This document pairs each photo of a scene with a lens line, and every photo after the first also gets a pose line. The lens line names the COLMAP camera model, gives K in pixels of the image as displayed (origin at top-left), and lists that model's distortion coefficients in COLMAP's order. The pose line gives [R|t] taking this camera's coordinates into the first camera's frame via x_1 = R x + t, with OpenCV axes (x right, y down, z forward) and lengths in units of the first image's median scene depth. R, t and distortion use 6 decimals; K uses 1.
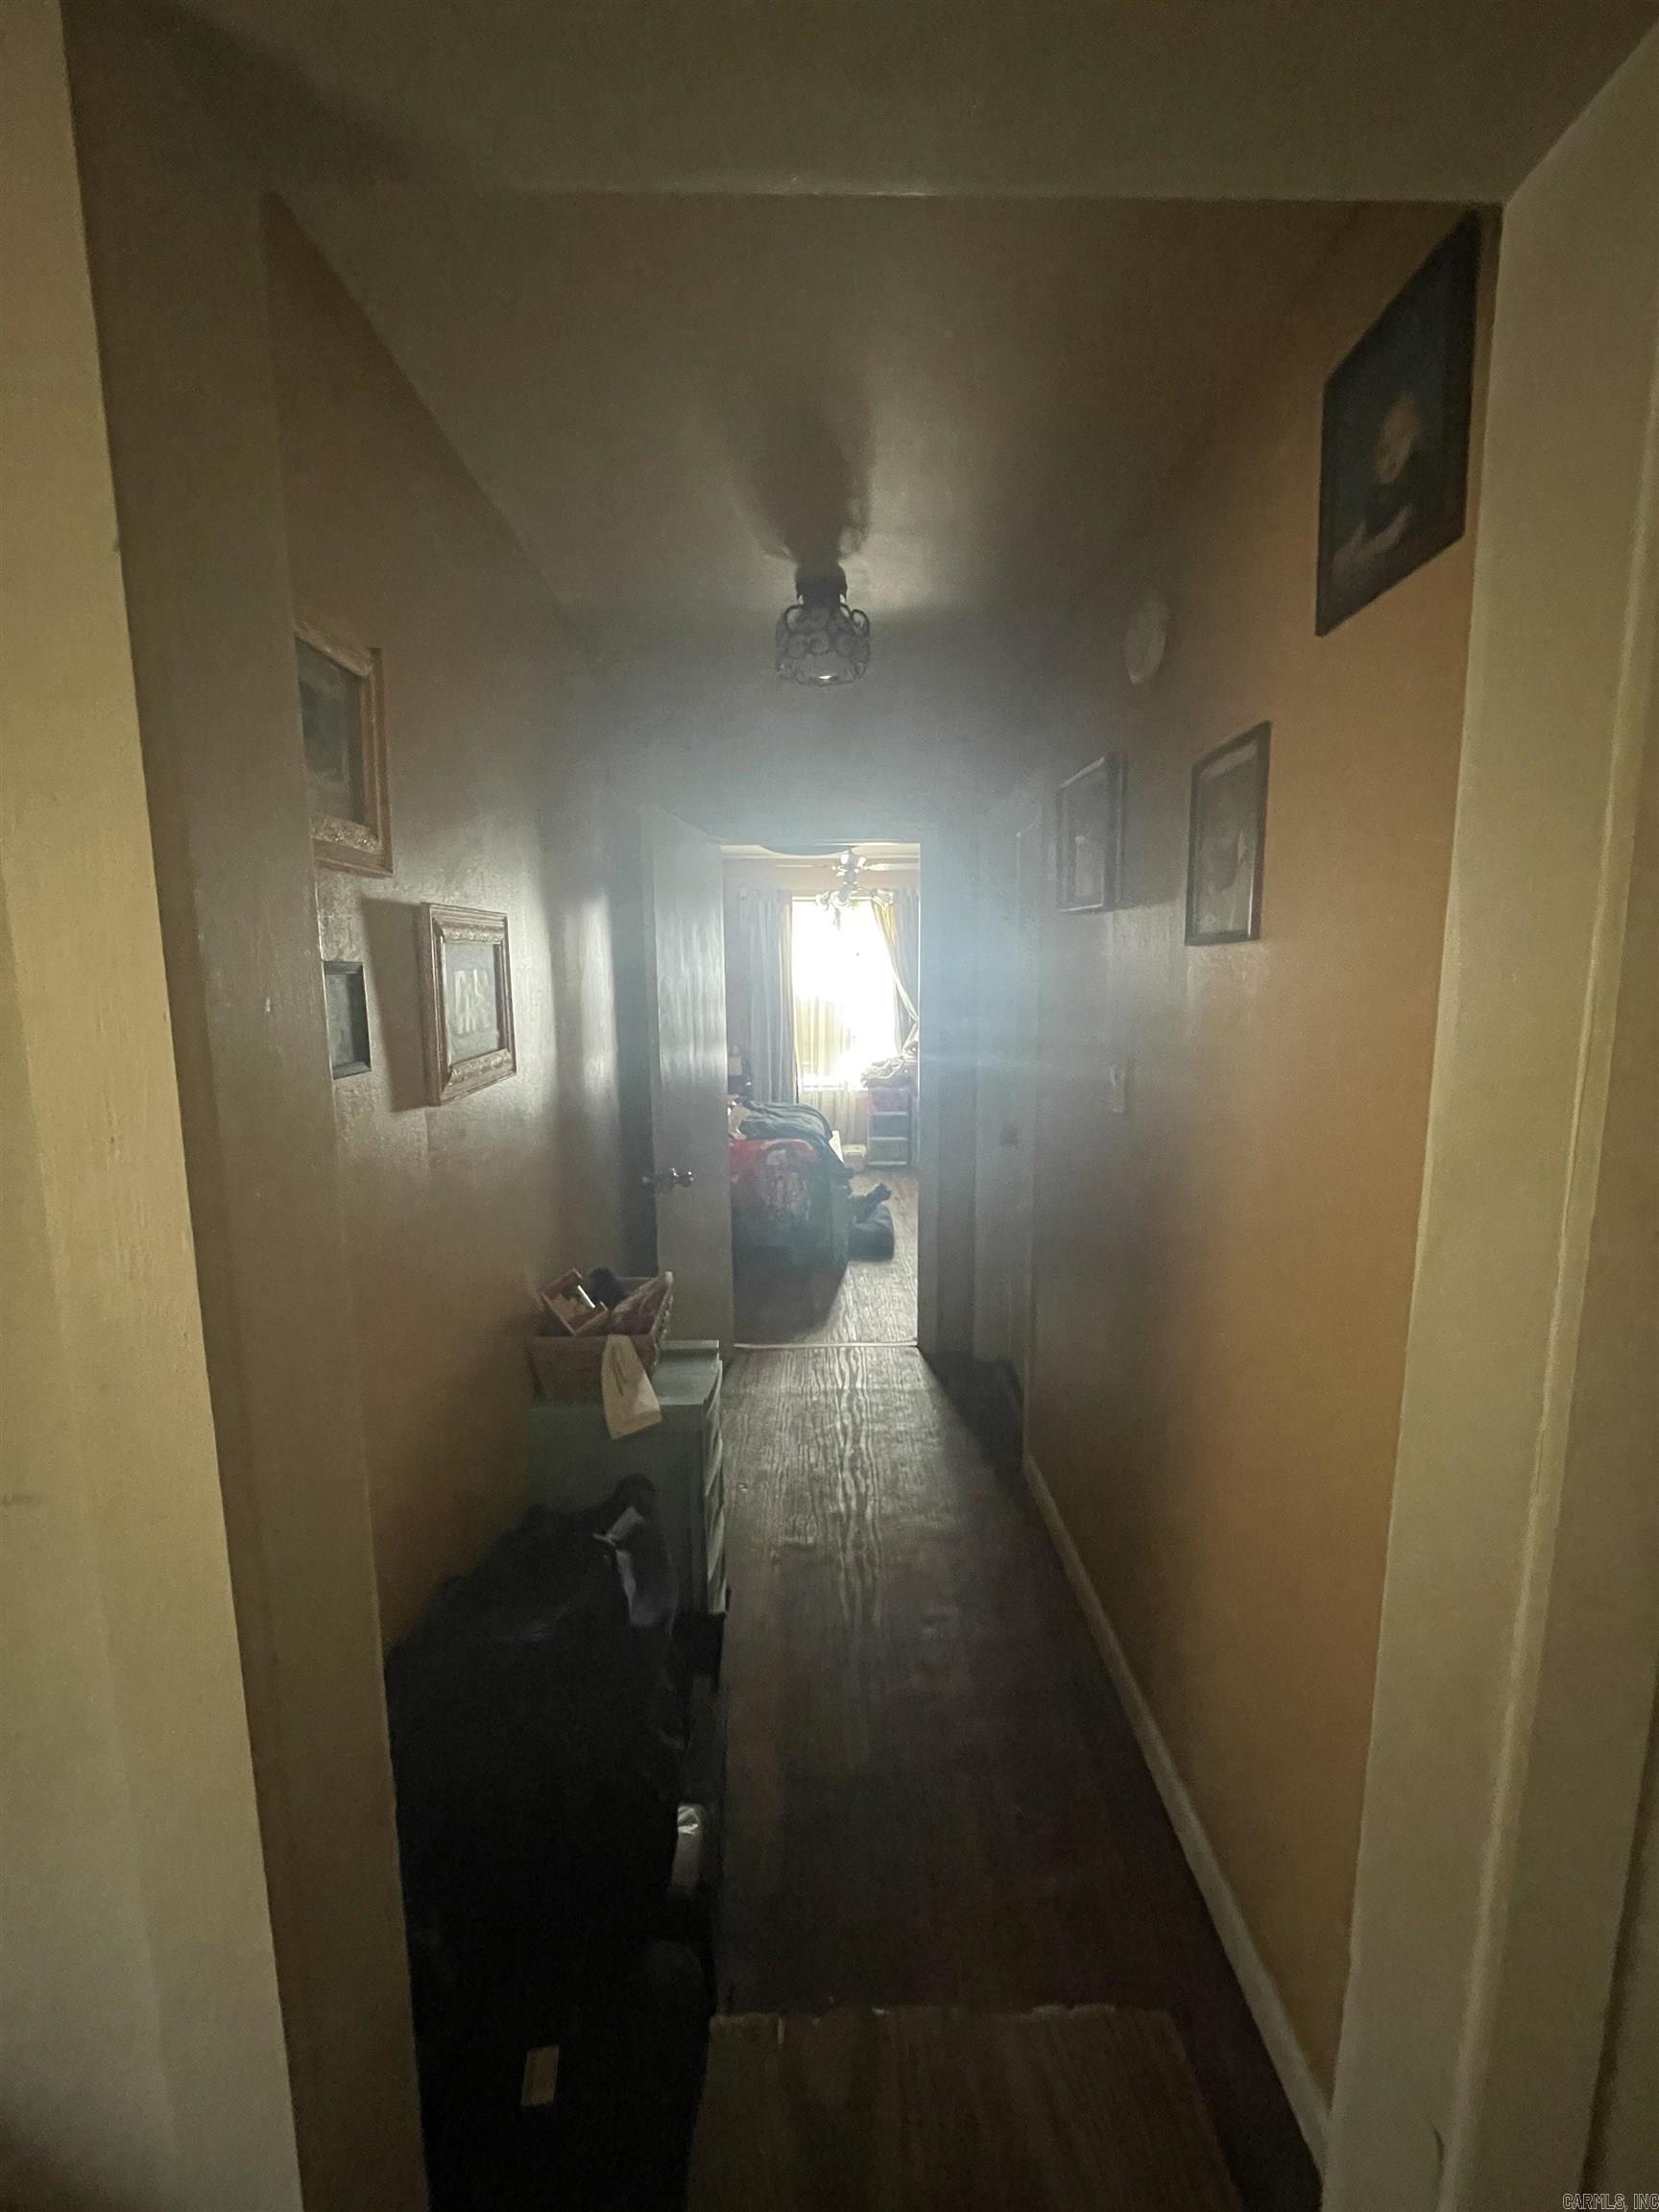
lens RADIAL K [[897.8, 0, 832.2], [0, 897.8, 1101.6], [0, 0, 1]] dist [-0.001960, -0.000395]
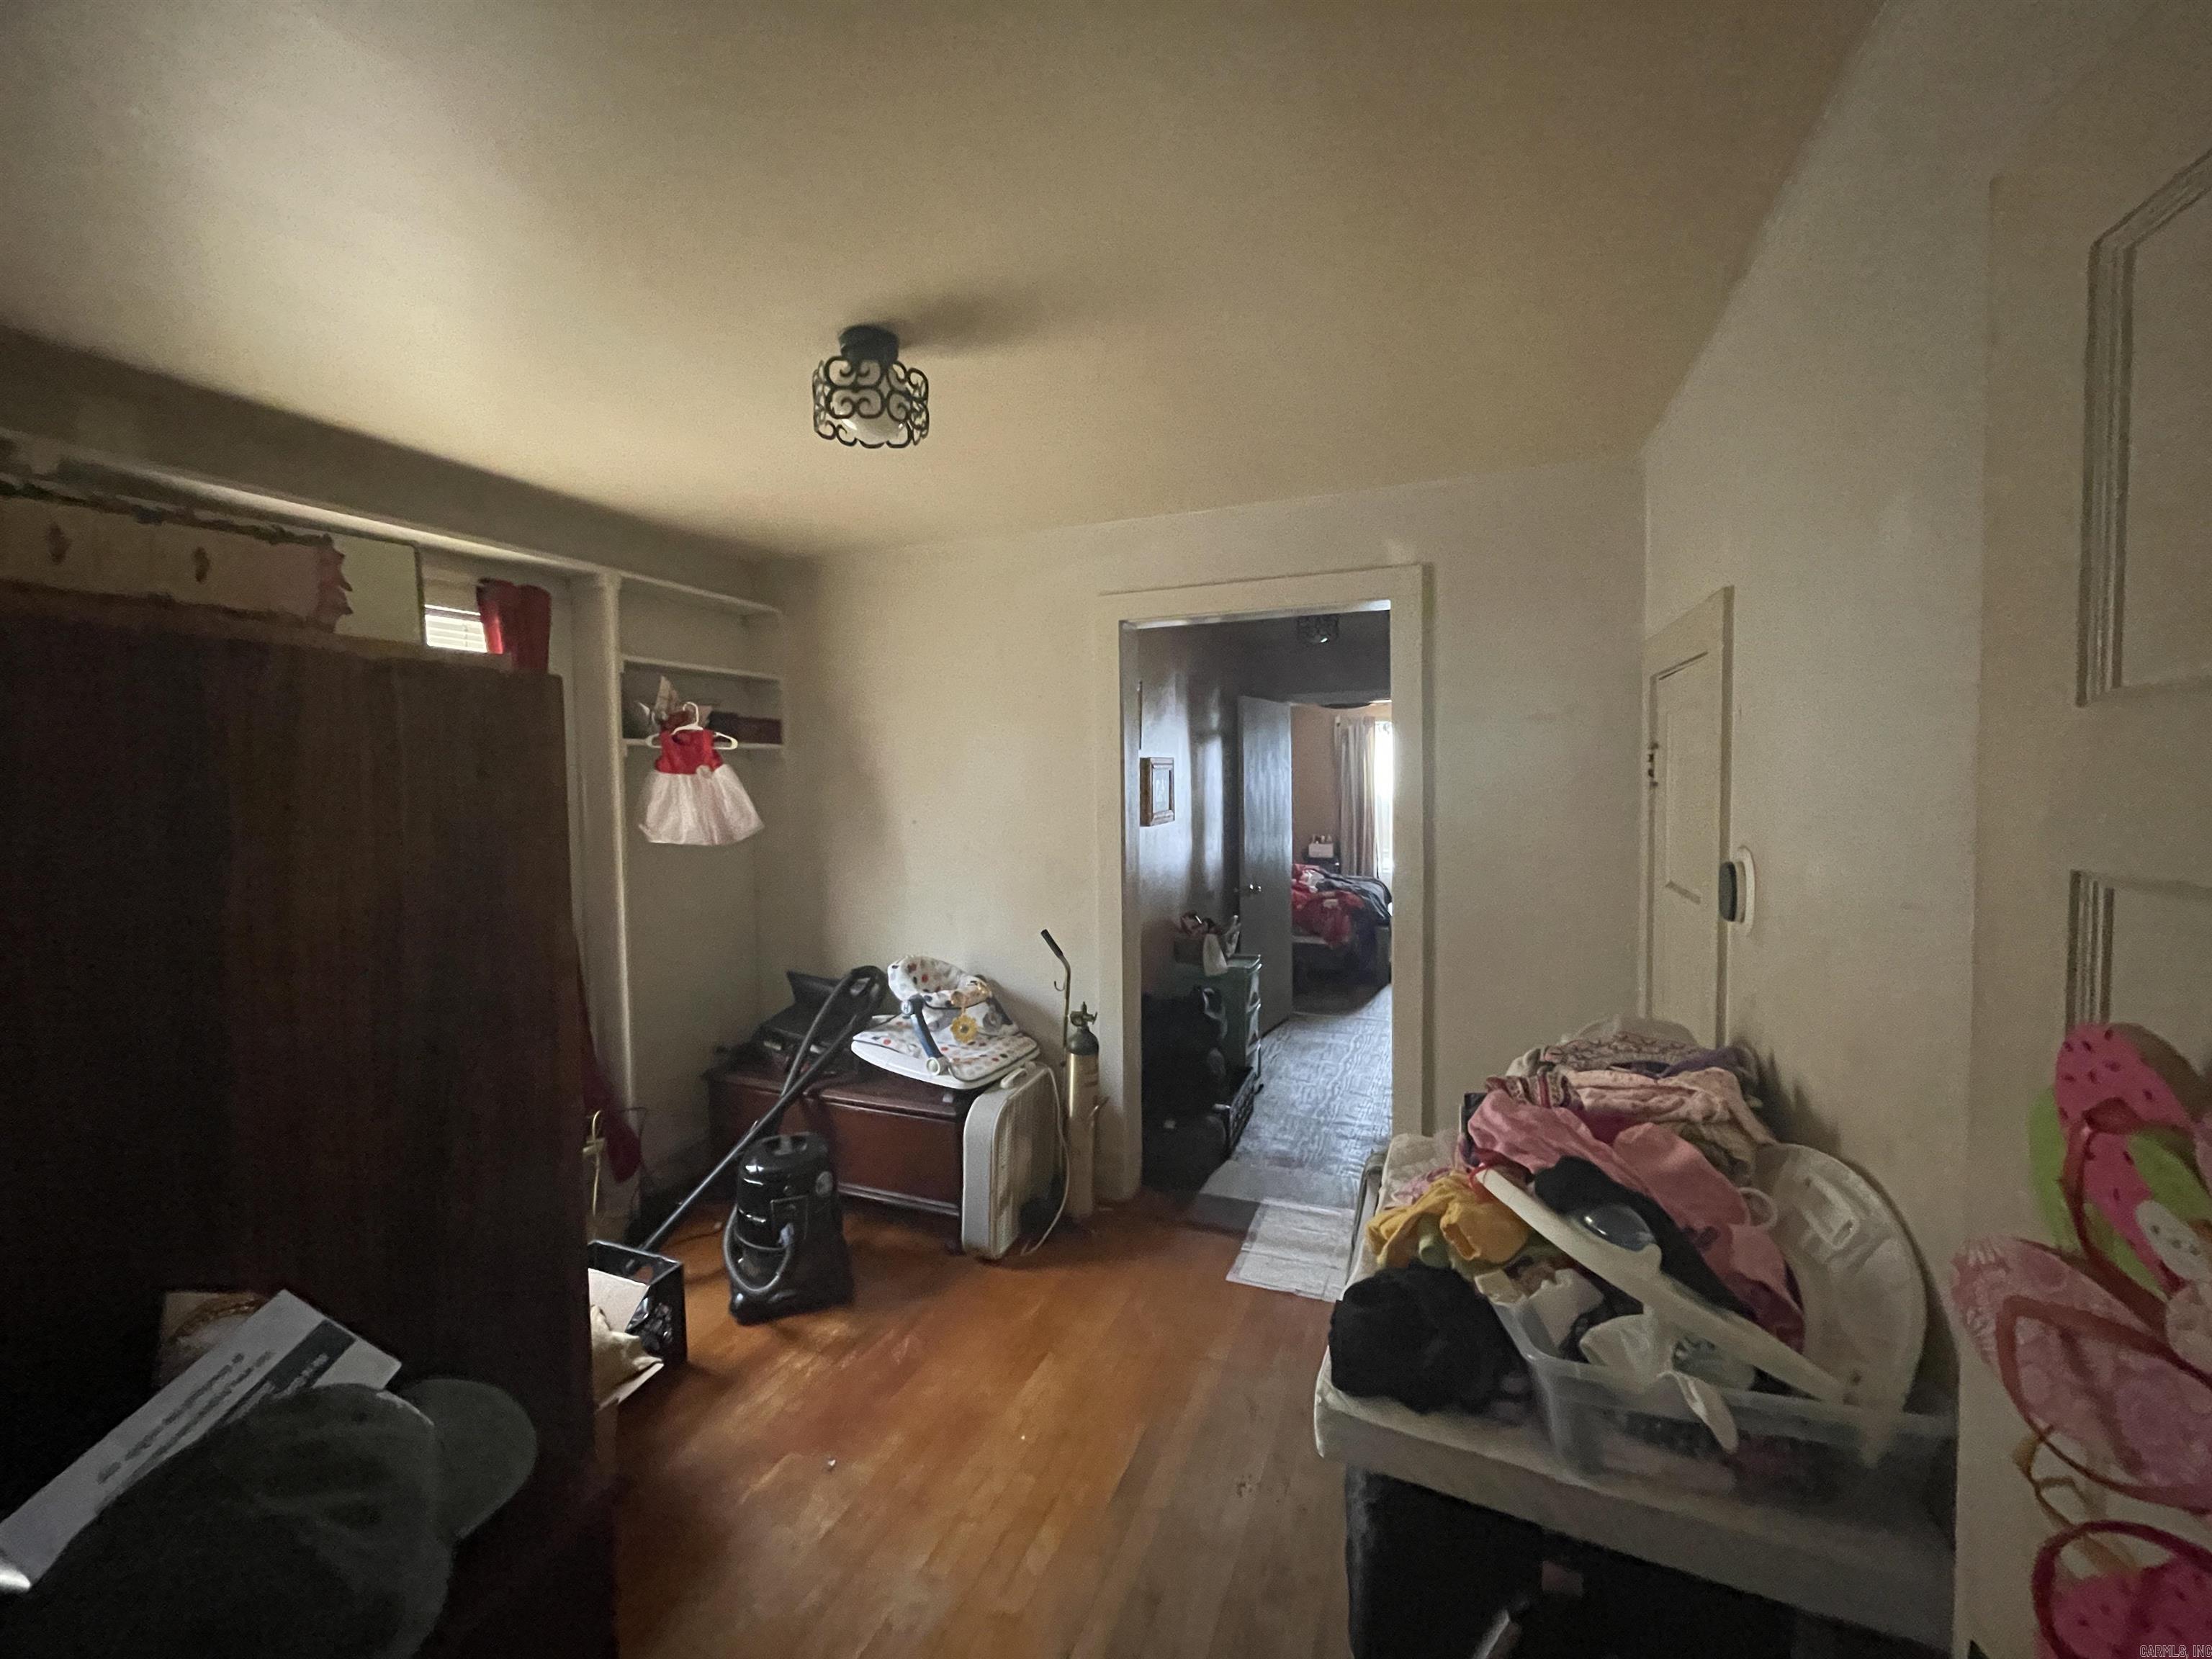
lens RADIAL K [[897.8, 0, 1113.3], [0, 897.8, 828.2], [0, 0, 1]] dist [-0.001960, -0.000395]
pose [[0.922565, 0.005359, -0.385806, 0.428084], [-0.037136, 0.996495, -0.074960, 0.165347], [0.384052, 0.083483, 0.919530, -1.275097]]
